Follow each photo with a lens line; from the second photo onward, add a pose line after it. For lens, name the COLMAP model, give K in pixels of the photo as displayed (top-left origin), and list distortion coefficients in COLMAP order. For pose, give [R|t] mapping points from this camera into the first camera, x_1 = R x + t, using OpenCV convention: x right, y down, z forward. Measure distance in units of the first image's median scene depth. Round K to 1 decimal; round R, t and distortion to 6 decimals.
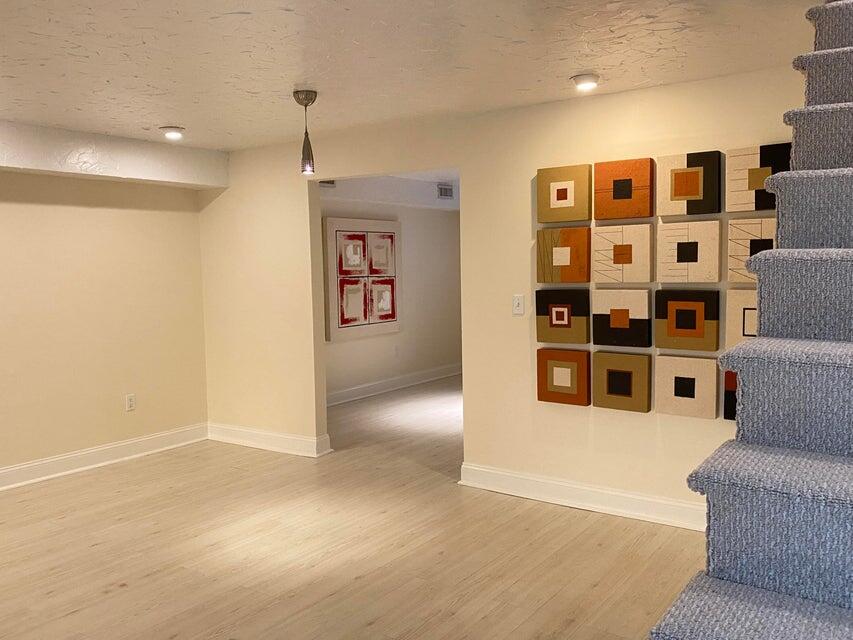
lens RADIAL K [[746.9, 0, 423.3], [0, 746.9, 322.8], [0, 0, 1]] dist [0.100863, -0.106682]
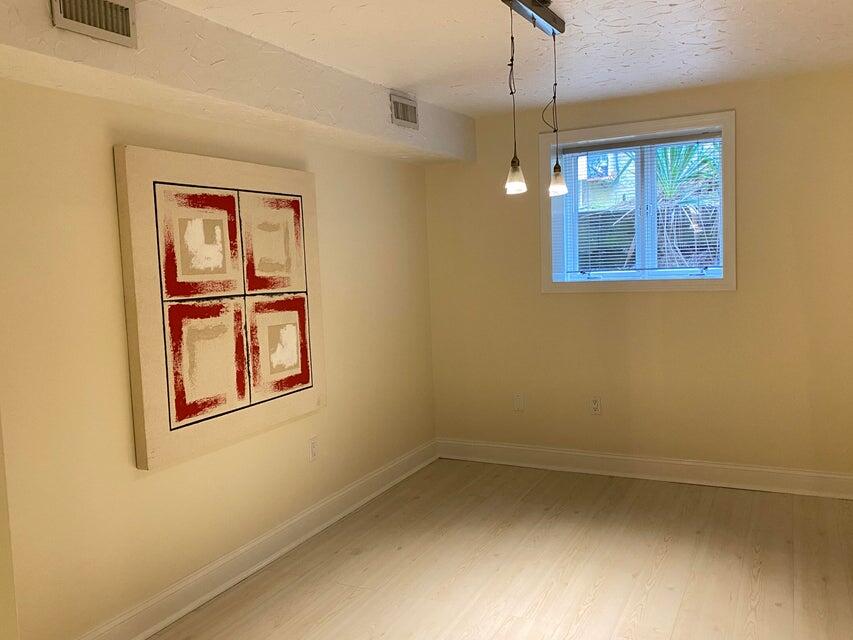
lens RADIAL K [[746.9, 0, 423.3], [0, 746.9, 322.8], [0, 0, 1]] dist [0.100863, -0.106682]
pose [[0.988631, -0.034285, 0.146402, -0.036495], [0.033924, 0.999412, 0.004961, -0.045110], [-0.146486, 0.000062, 0.989213, 0.564186]]
